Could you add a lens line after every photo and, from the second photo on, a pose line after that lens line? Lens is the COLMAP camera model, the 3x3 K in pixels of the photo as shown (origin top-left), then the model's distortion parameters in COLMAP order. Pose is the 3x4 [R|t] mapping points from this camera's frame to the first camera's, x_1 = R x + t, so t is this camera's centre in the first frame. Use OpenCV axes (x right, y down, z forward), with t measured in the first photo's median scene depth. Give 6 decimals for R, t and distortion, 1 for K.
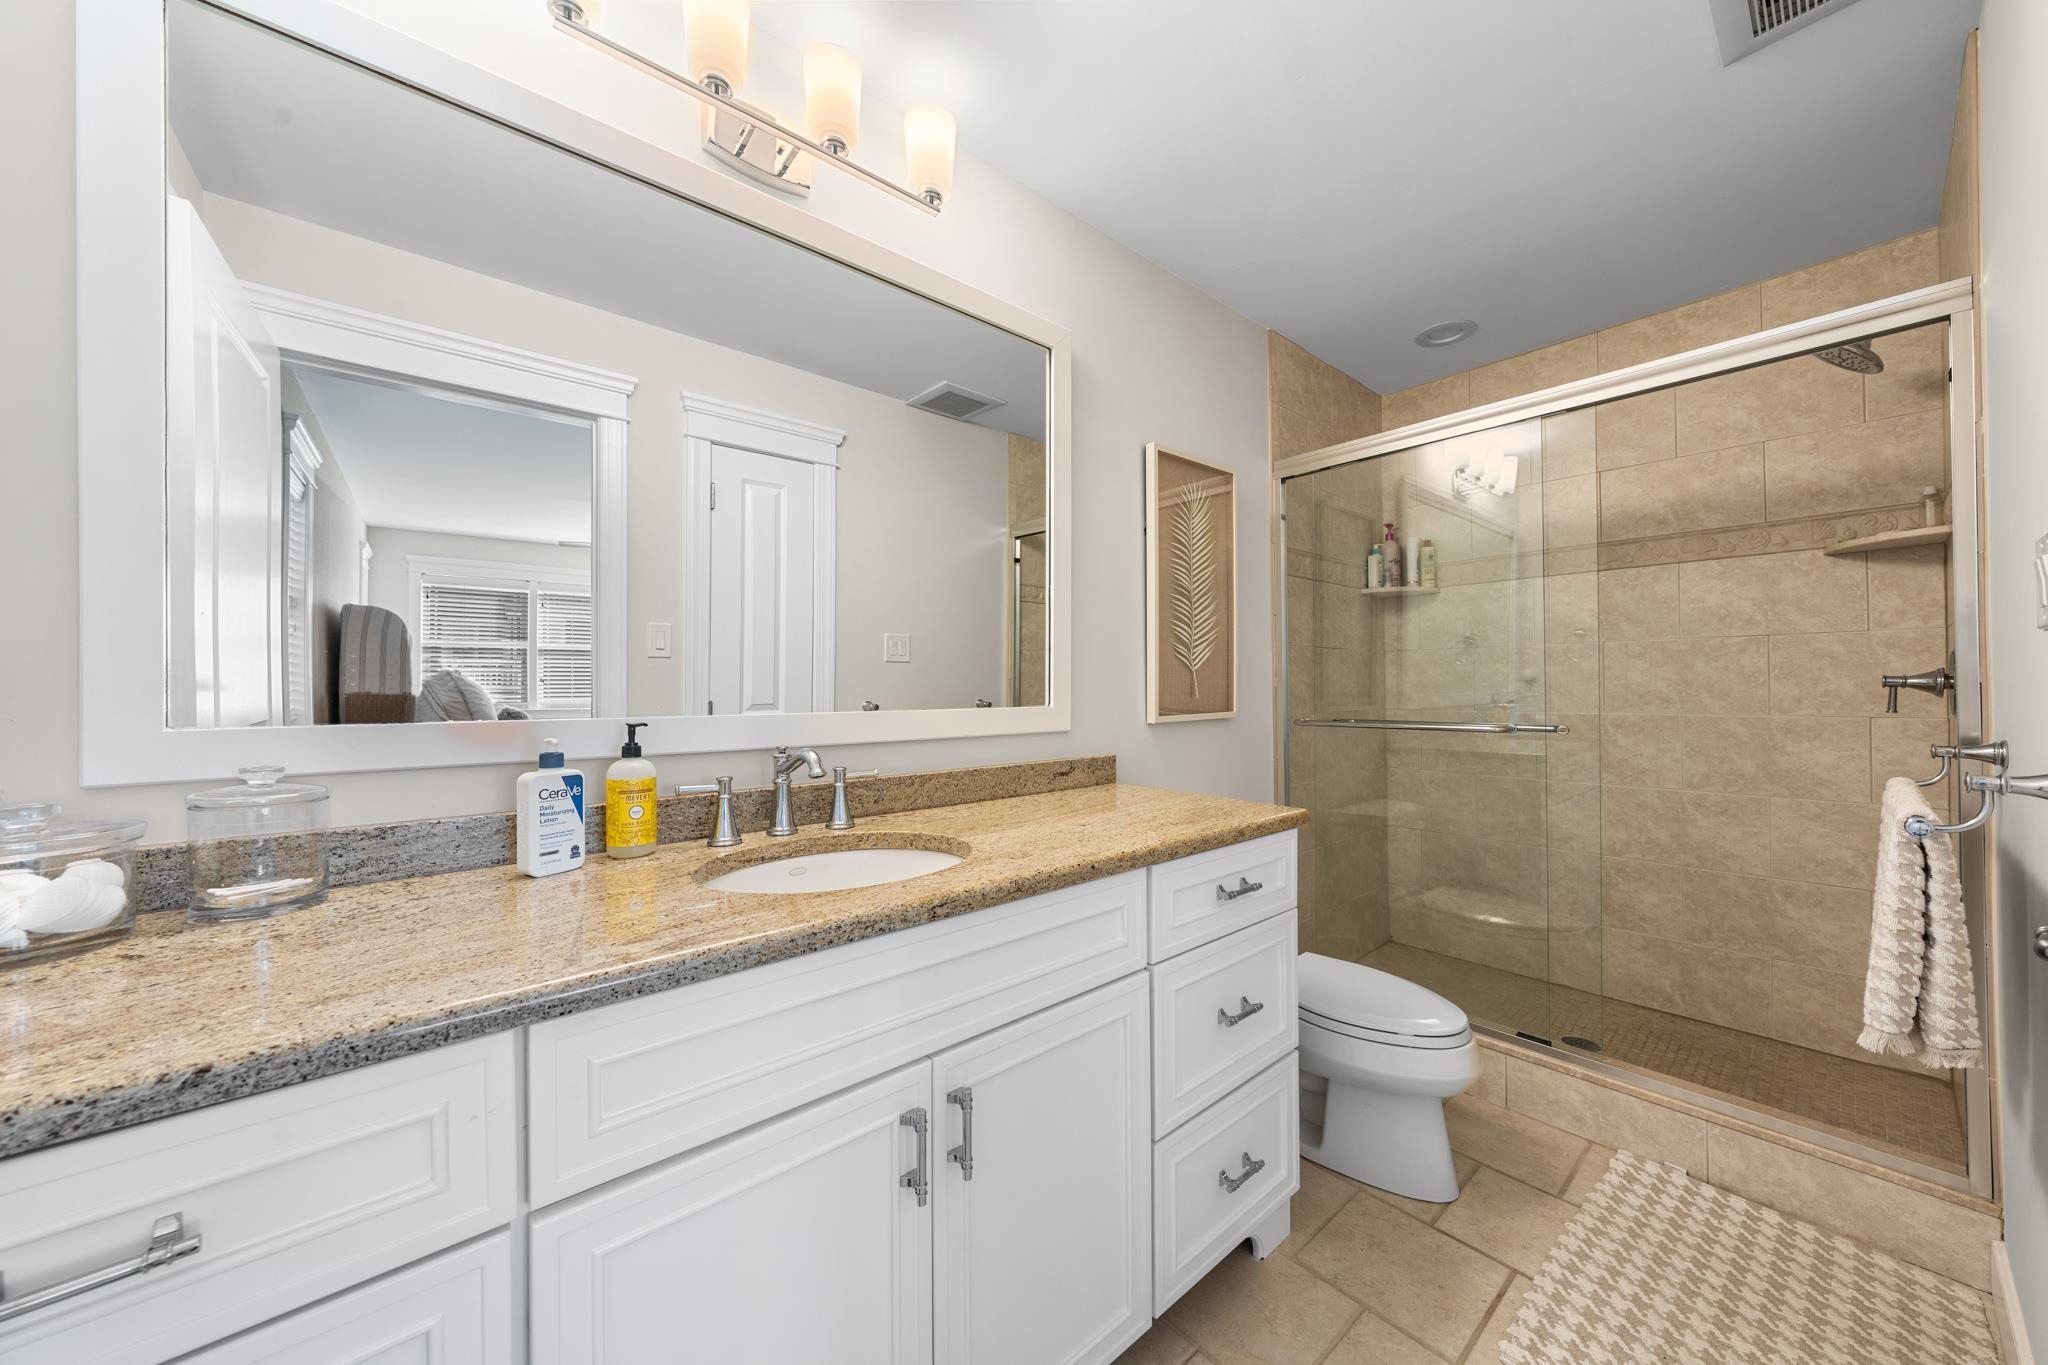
lens RADIAL K [[724.4, 0, 1026.4], [0, 724.4, 659.5], [0, 0, 1]] dist [0.000064, -0.000056]
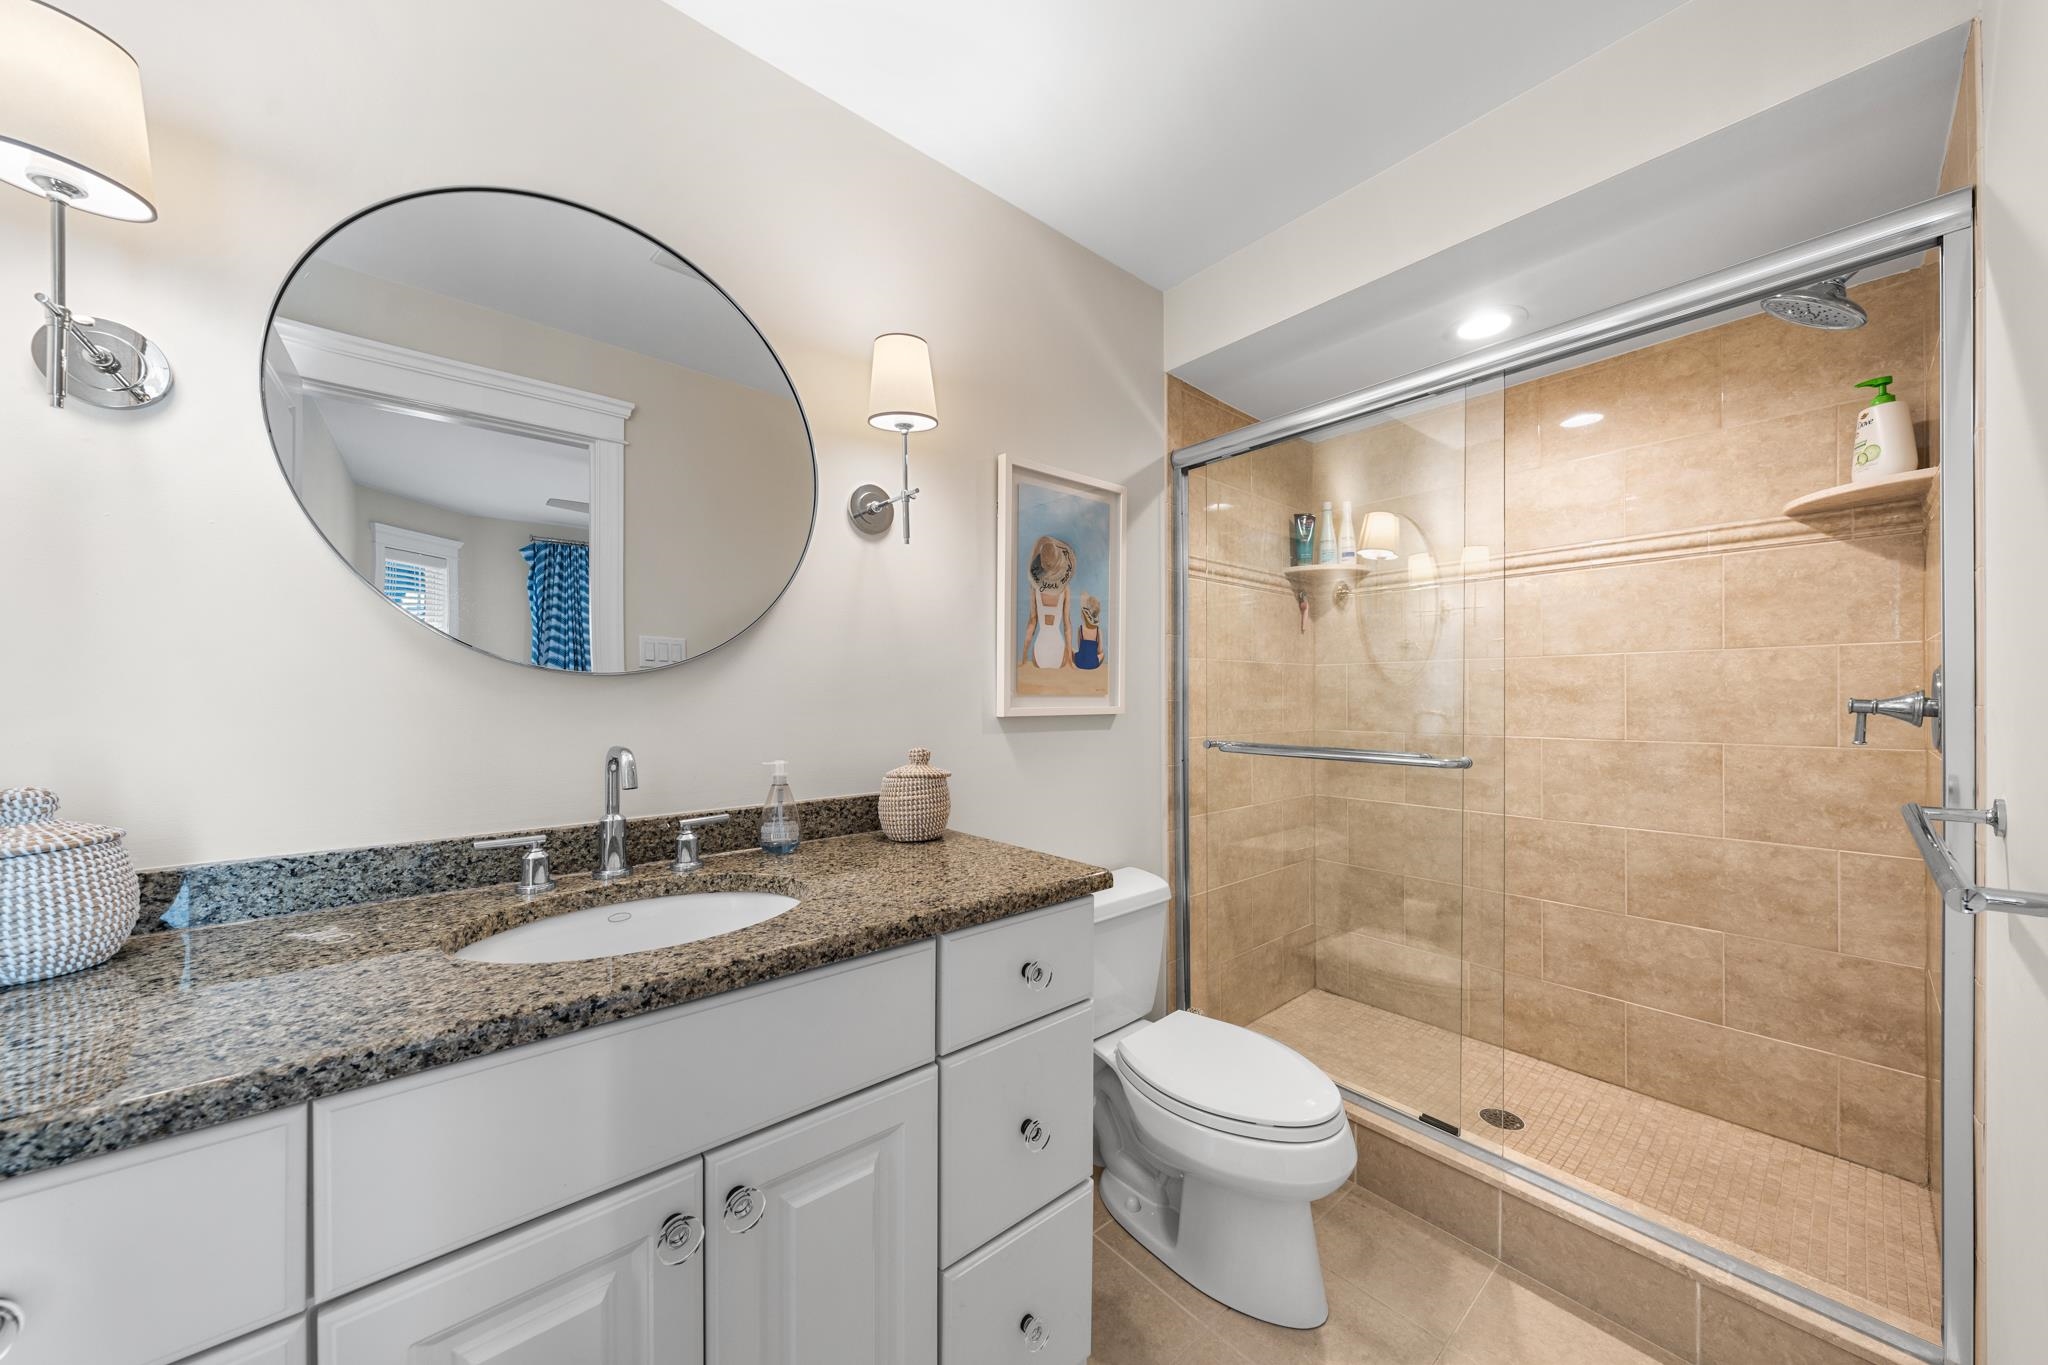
lens RADIAL K [[701.8, 0, 1034.9], [0, 701.8, 692.9], [0, 0, 1]] dist [-0.000626, 0.000012]
pose [[0.999926, -0.005885, -0.010621, 0.267741], [0.006082, 0.999809, 0.018578, -0.003265], [0.010510, -0.018641, 0.999771, 0.200470]]
